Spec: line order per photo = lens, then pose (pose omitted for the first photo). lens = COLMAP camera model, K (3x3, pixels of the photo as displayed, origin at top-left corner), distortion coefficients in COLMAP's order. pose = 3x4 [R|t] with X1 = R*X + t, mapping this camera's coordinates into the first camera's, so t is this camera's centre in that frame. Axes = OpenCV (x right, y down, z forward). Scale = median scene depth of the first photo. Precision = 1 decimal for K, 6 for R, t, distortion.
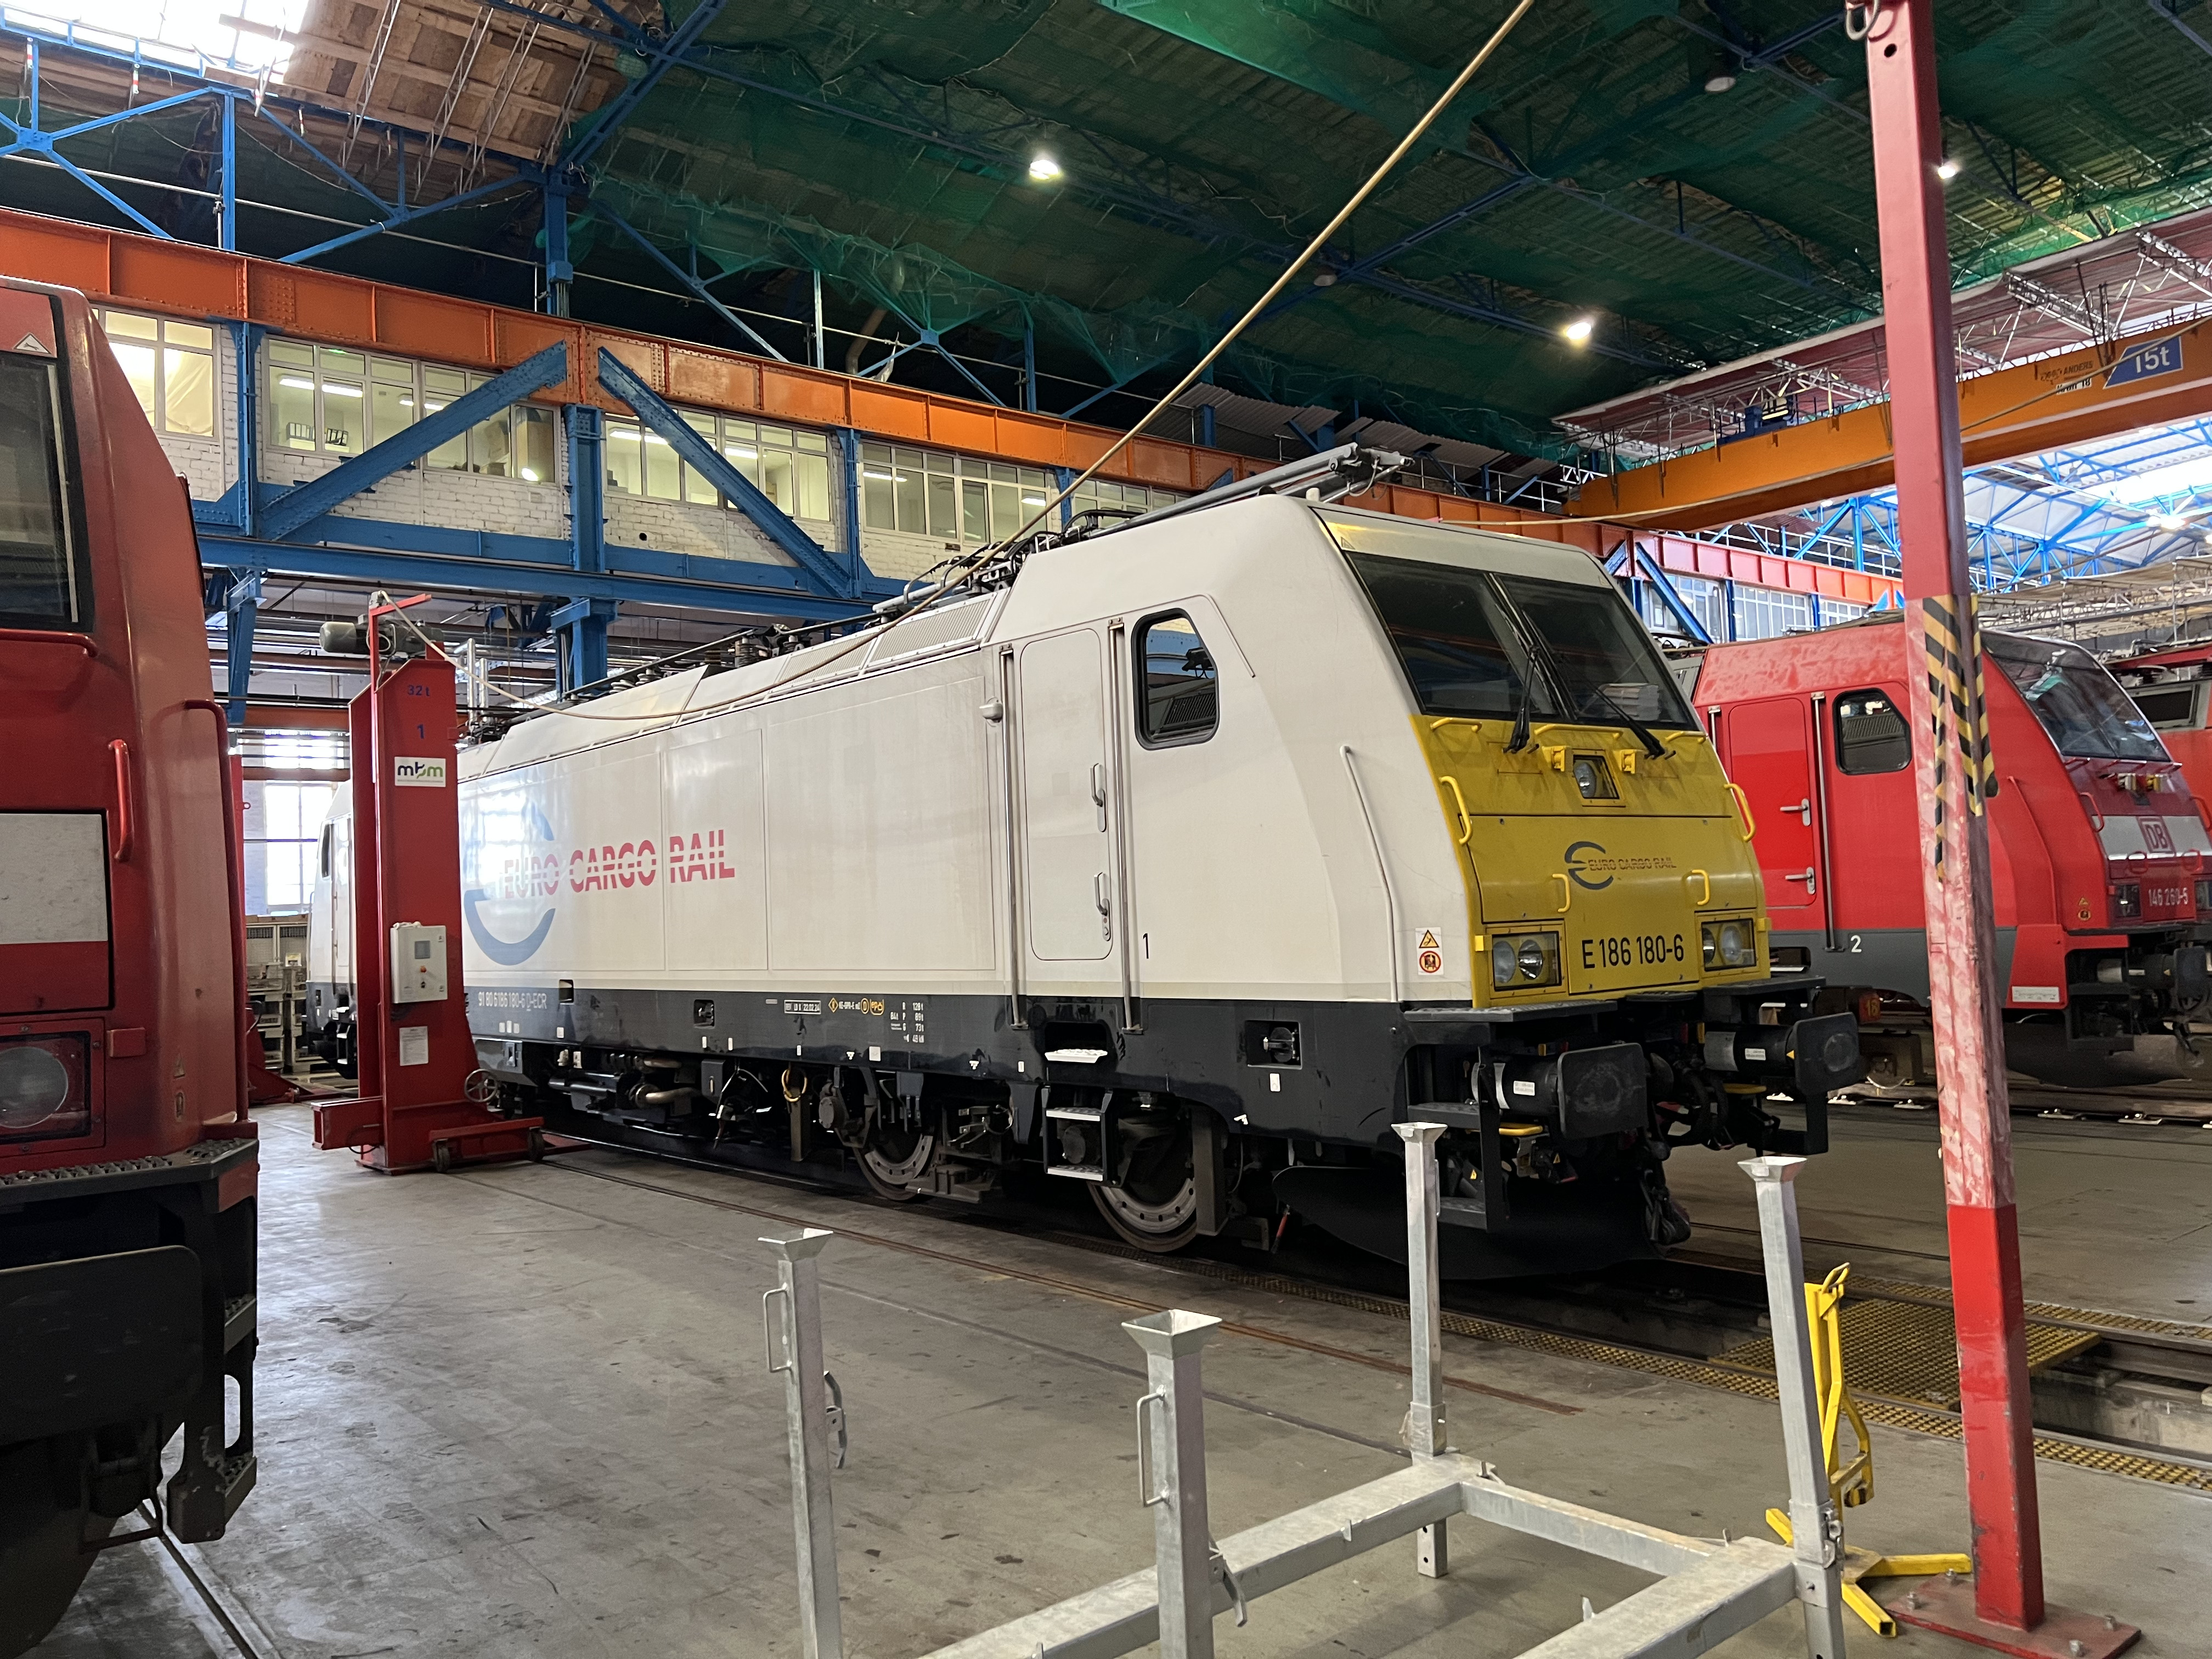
lens RADIAL K [[1665.8, 0, 1119.5], [0, 1665.8, 813.2], [0, 0, 1]] dist [0.056384, -0.061060]
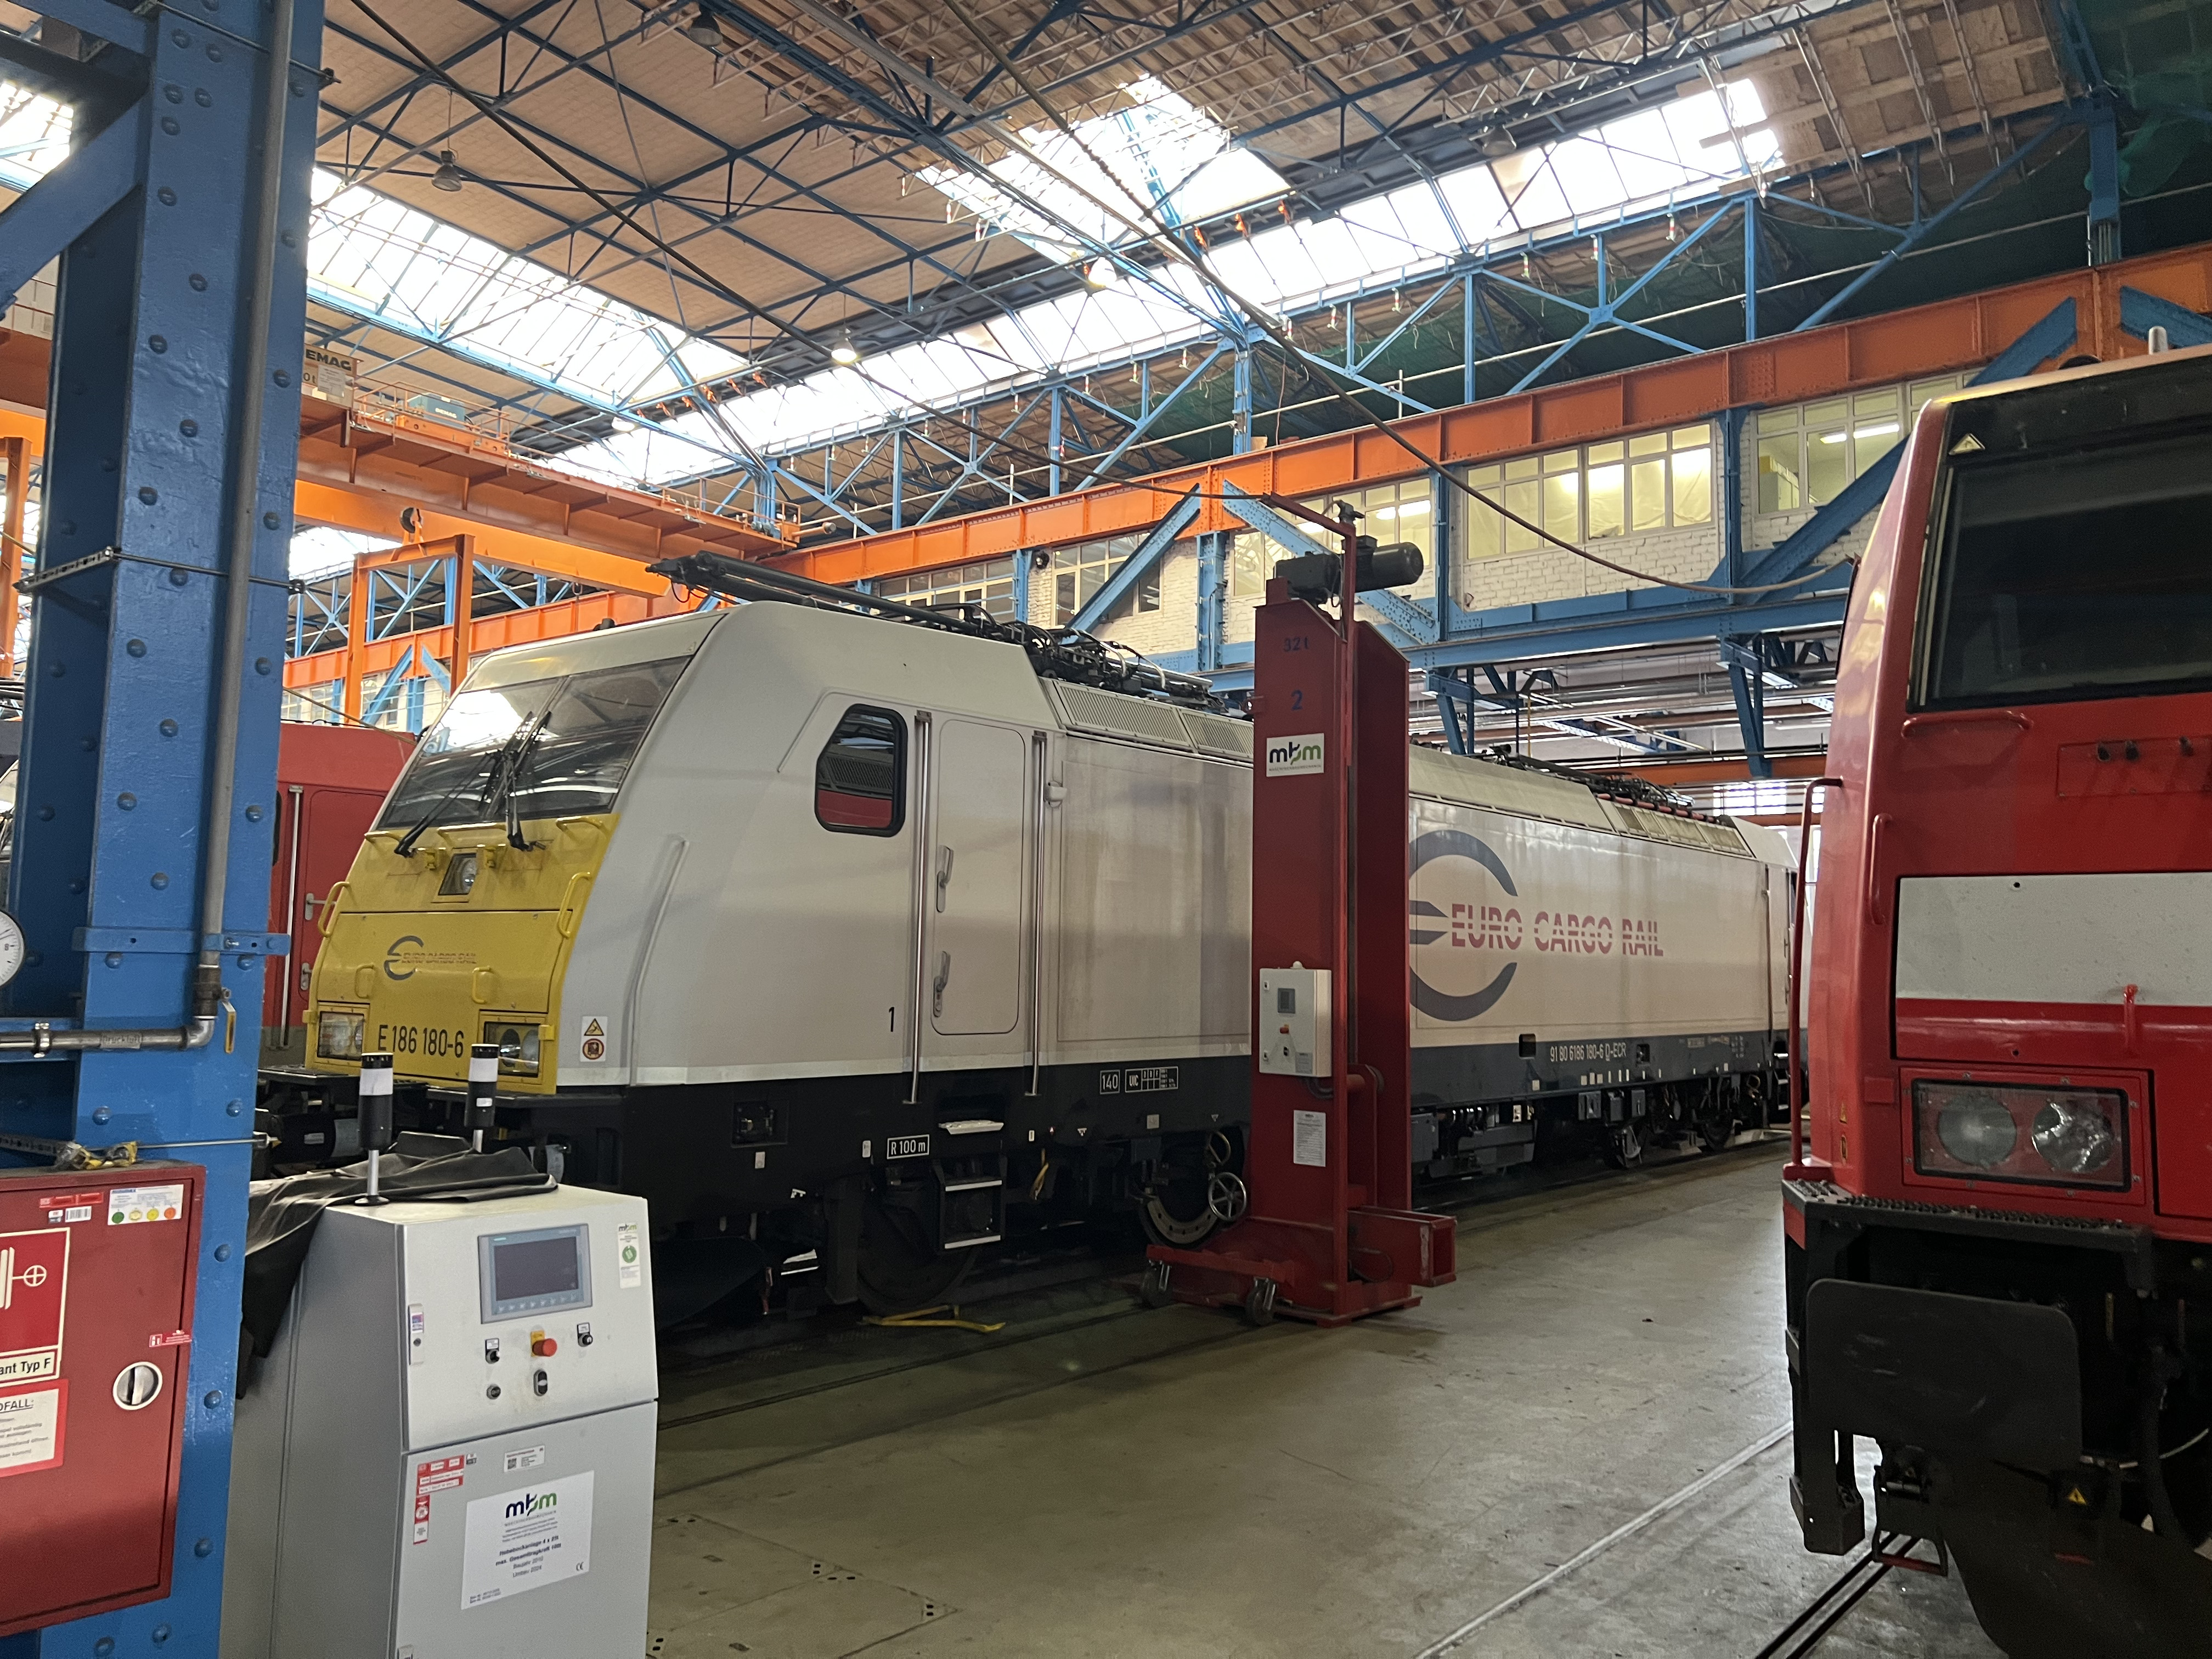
lens RADIAL K [[1669.4, 0, 1095.2], [0, 1669.4, 805.5], [0, 0, 1]] dist [0.059663, -0.067685]
pose [[0.198212, -0.049977, -0.978884, 0.435677], [0.032581, 0.998483, -0.044380, -0.001457], [0.979618, -0.023096, 0.199539, 0.366196]]
